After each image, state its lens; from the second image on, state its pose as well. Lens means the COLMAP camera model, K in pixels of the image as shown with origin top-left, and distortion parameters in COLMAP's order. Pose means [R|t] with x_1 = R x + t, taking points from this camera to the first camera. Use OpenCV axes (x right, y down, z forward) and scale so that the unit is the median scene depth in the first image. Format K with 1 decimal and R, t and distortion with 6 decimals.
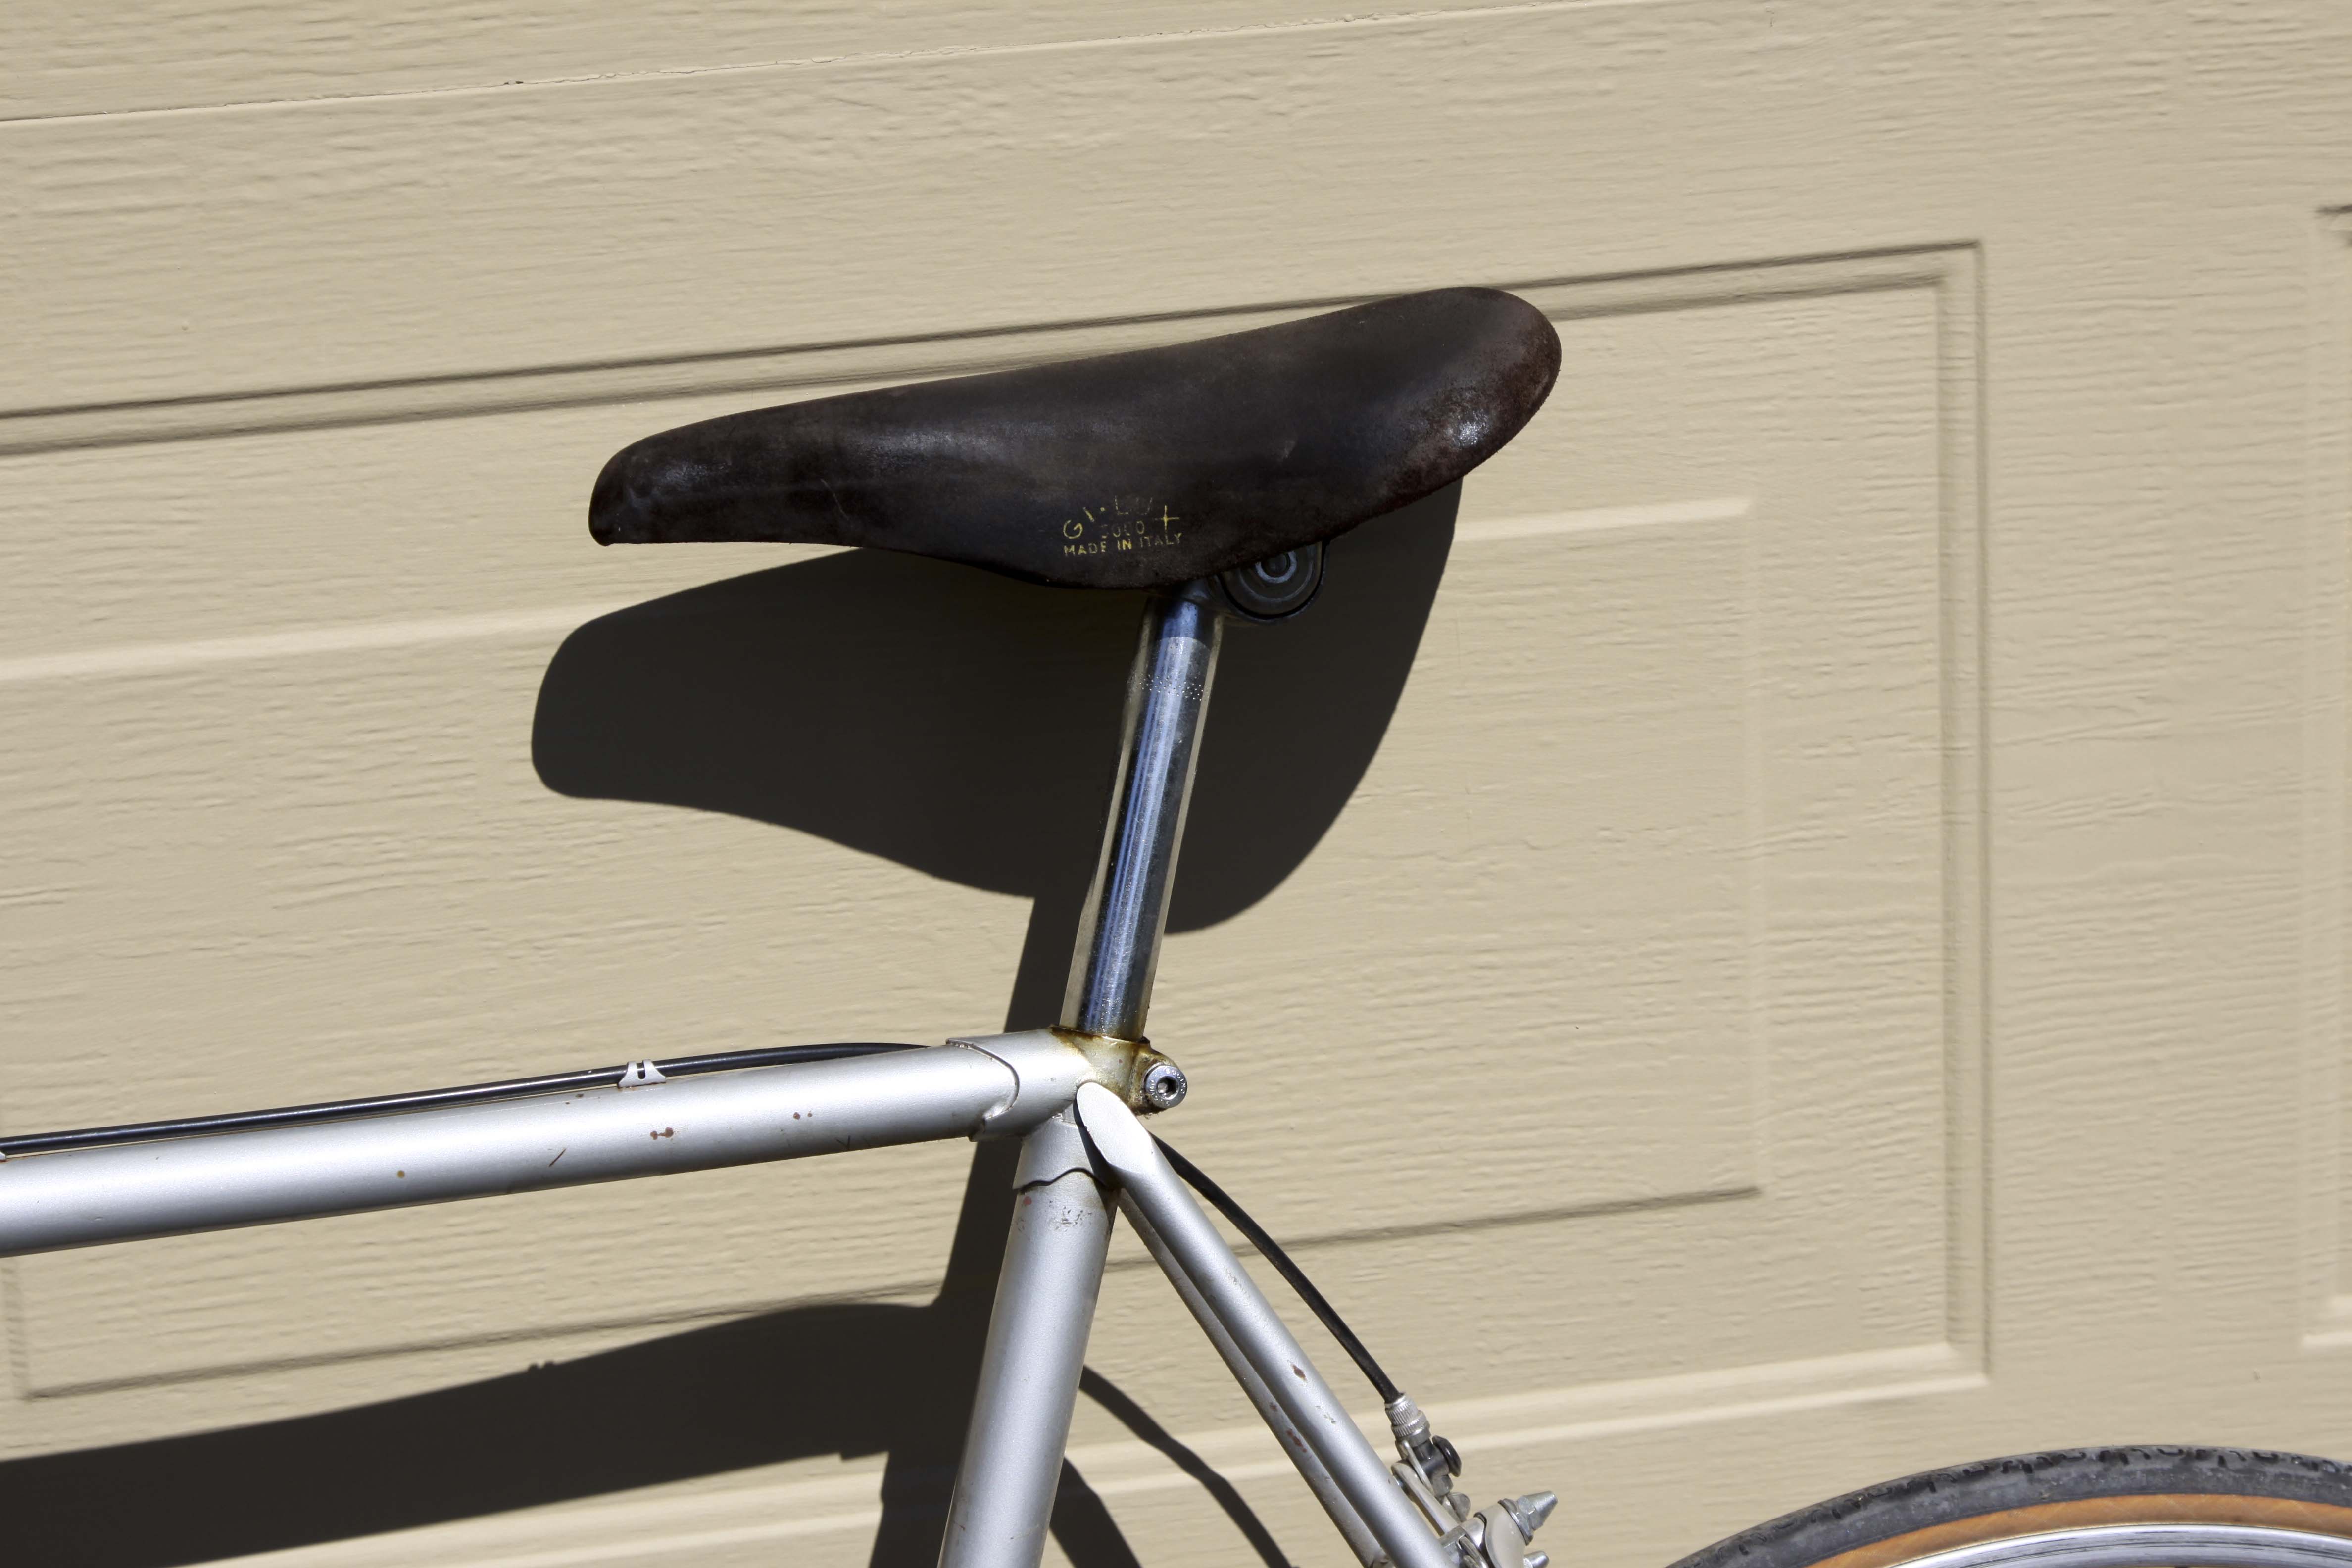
lens RADIAL K [[5523.1, 0, 1174.8], [0, 5523.1, 783.7], [0, 0, 1]] dist [0.138460, 0.000000]
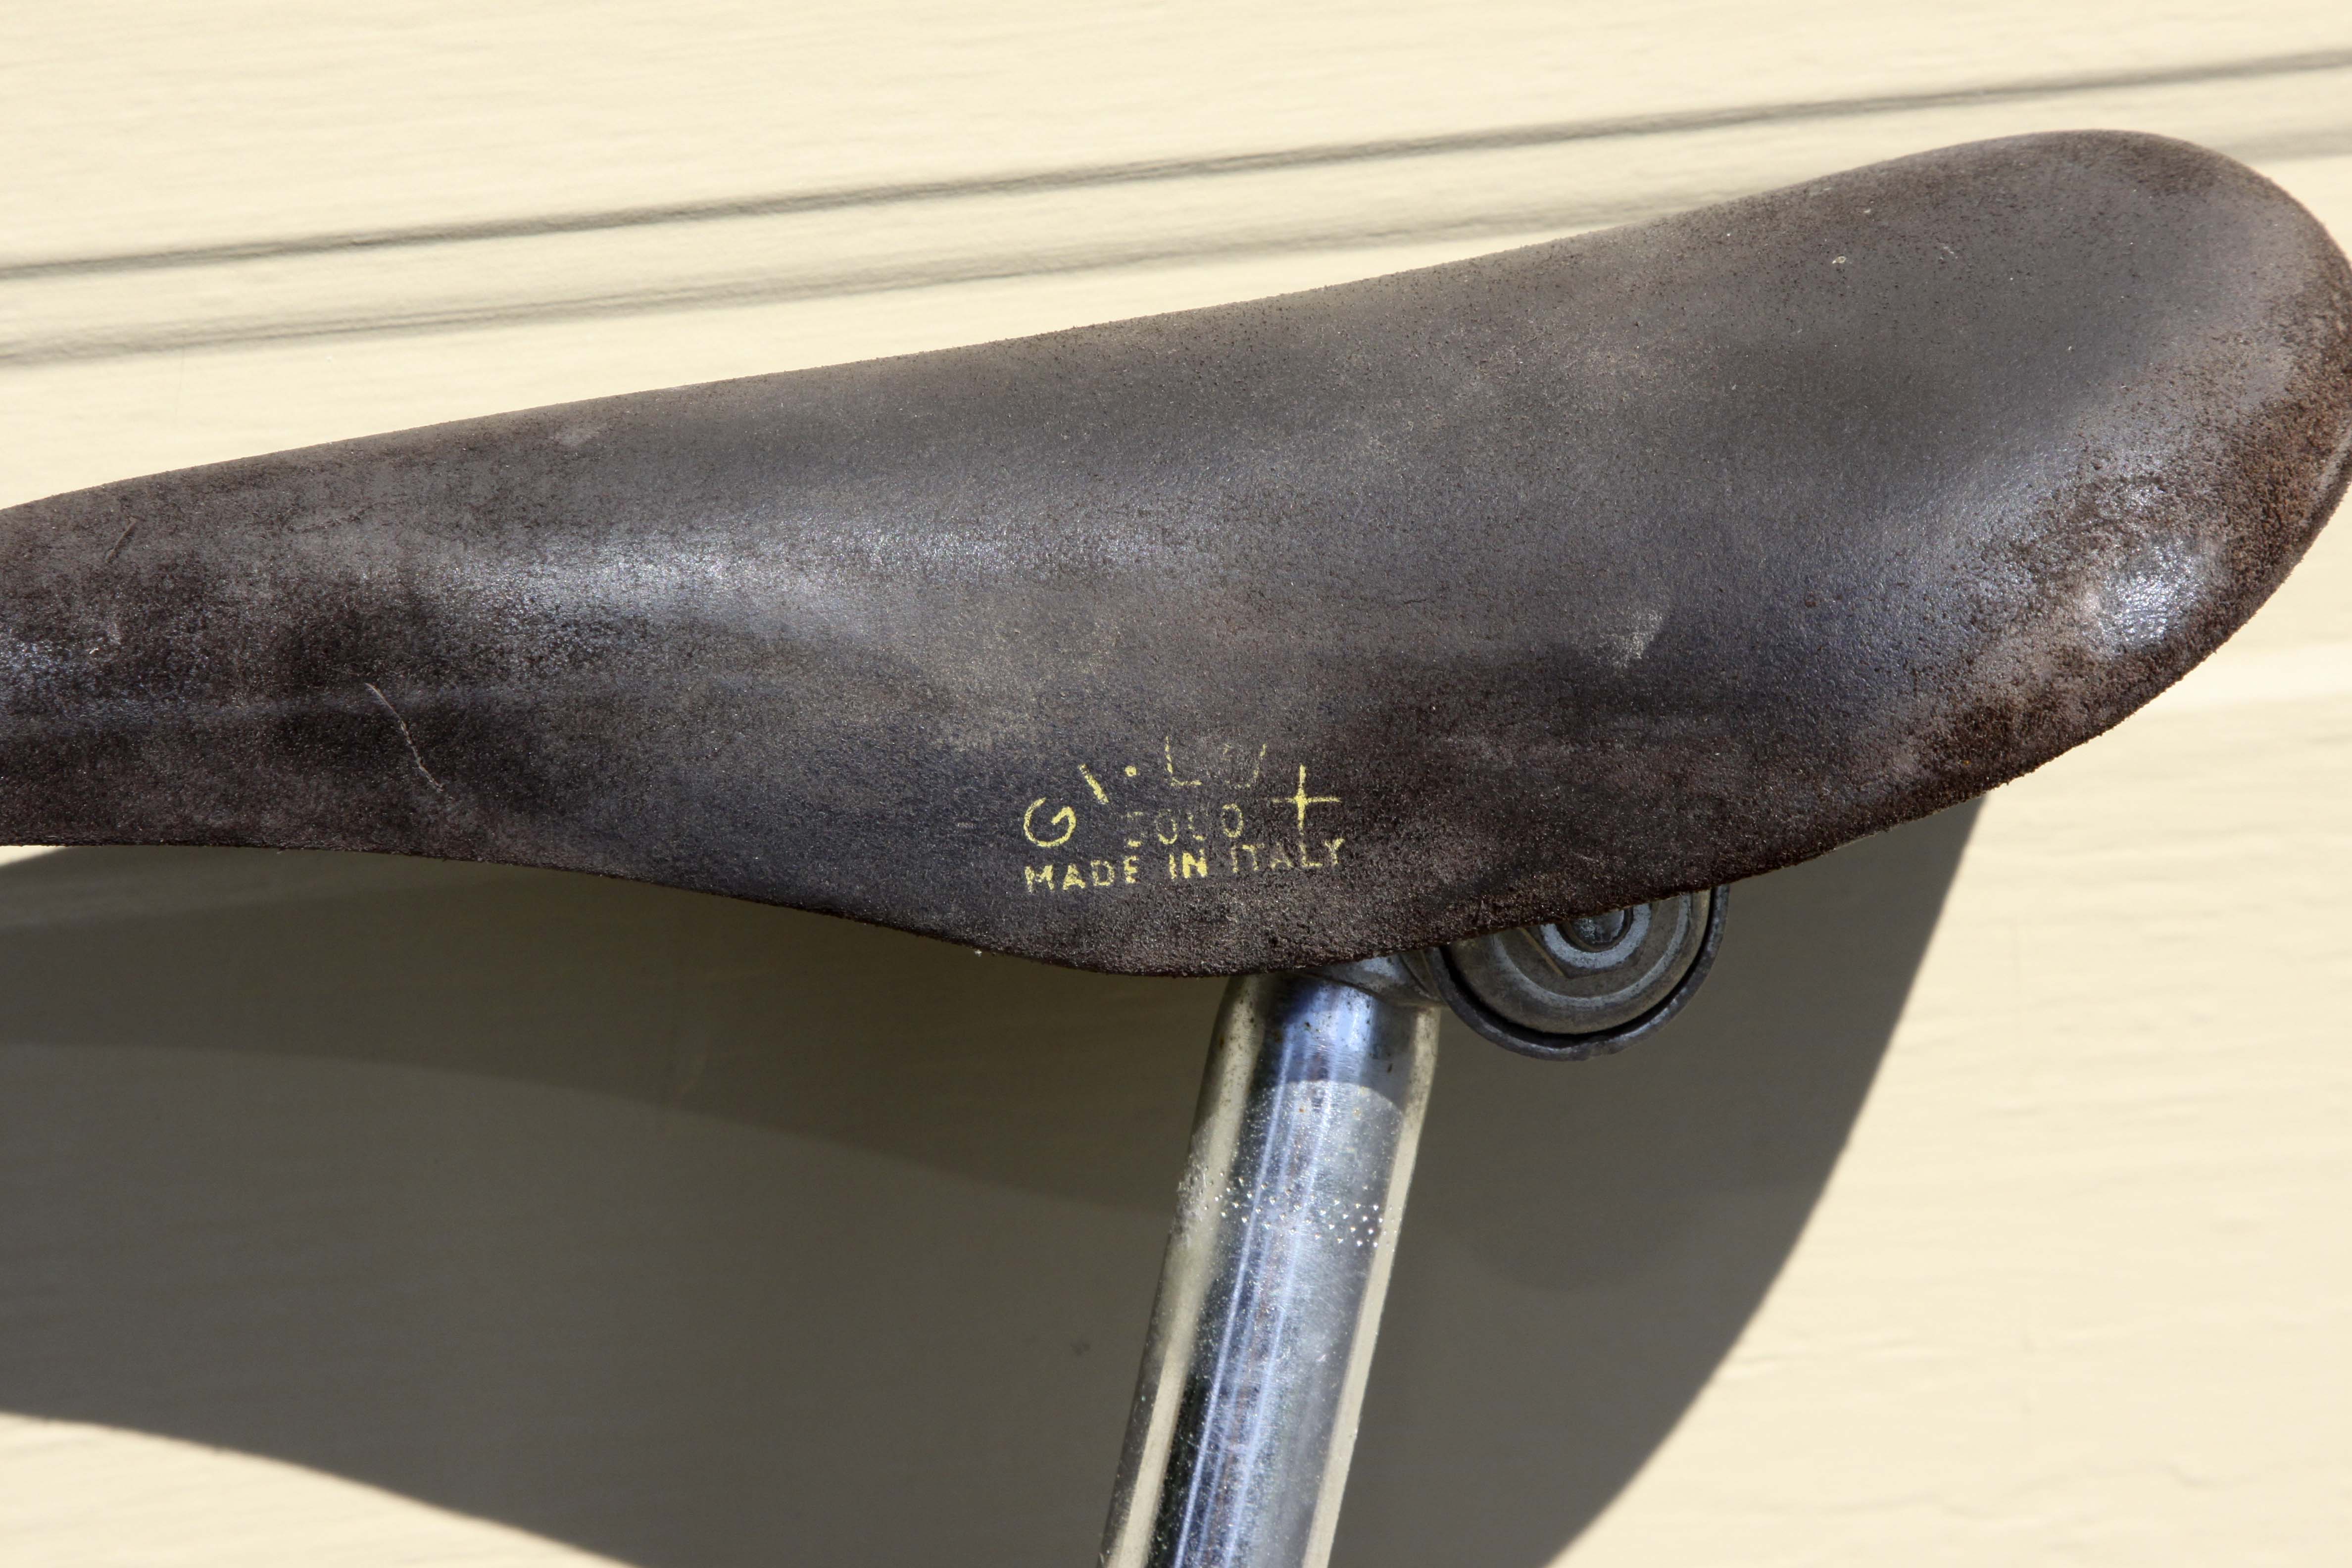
lens RADIAL K [[10176.6, 0, 1178.5], [0, 10176.6, 783.7], [0, 0, 1]] dist [0.536100, 0.000000]
pose [[0.999719, 0.014739, 0.018583, -0.022536], [-0.016018, 0.997371, 0.070676, -0.097073], [-0.017493, -0.070954, 0.997326, 0.321422]]
